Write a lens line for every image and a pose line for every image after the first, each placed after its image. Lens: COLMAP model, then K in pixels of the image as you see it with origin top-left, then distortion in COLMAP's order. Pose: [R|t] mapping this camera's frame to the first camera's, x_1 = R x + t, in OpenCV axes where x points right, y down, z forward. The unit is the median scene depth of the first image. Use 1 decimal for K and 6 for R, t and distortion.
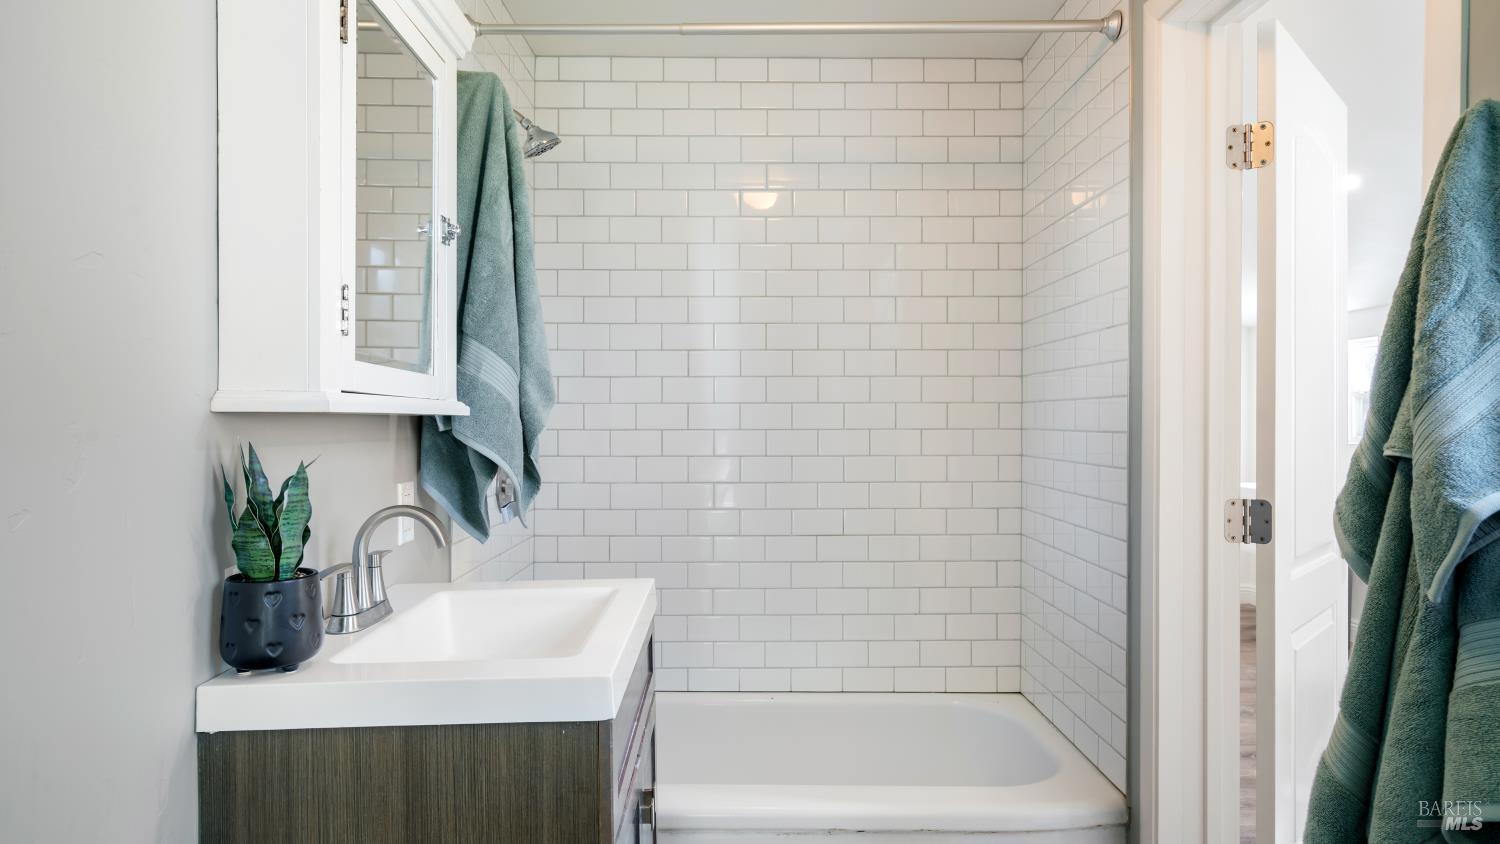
lens RADIAL K [[906.6, 0, 752.7], [0, 906.6, 425.7], [0, 0, 1]] dist [0.008094, 0.003149]
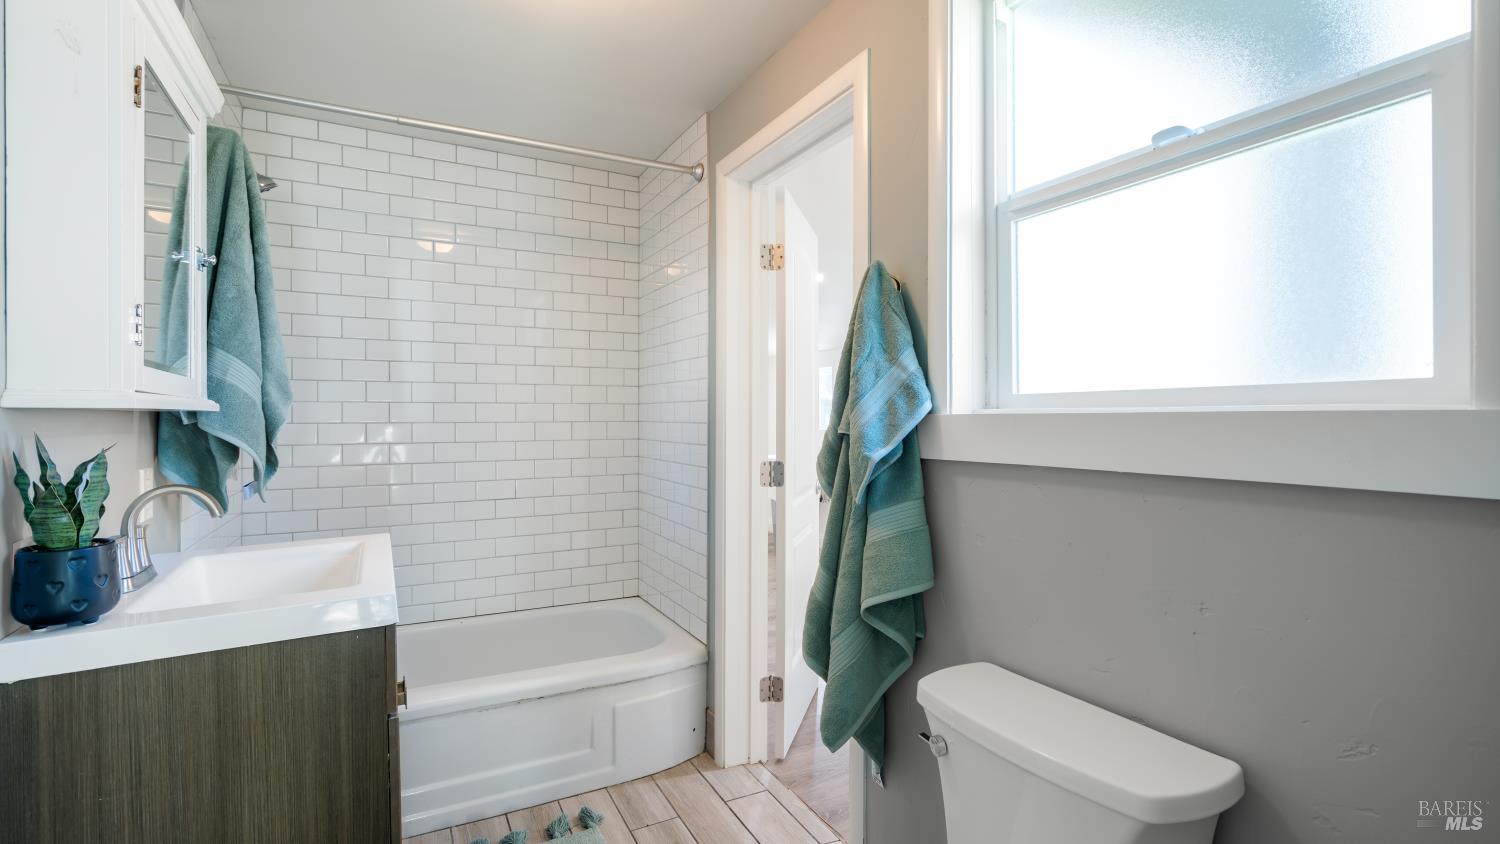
lens RADIAL K [[680.8, 0, 756.2], [0, 680.8, 425.9], [0, 0, 1]] dist [-0.010467, 0.006982]
pose [[0.880977, -0.006774, 0.473110, -0.100991], [0.002839, 0.999955, 0.009031, 0.001911], [-0.473150, -0.006613, 0.880957, -0.135421]]
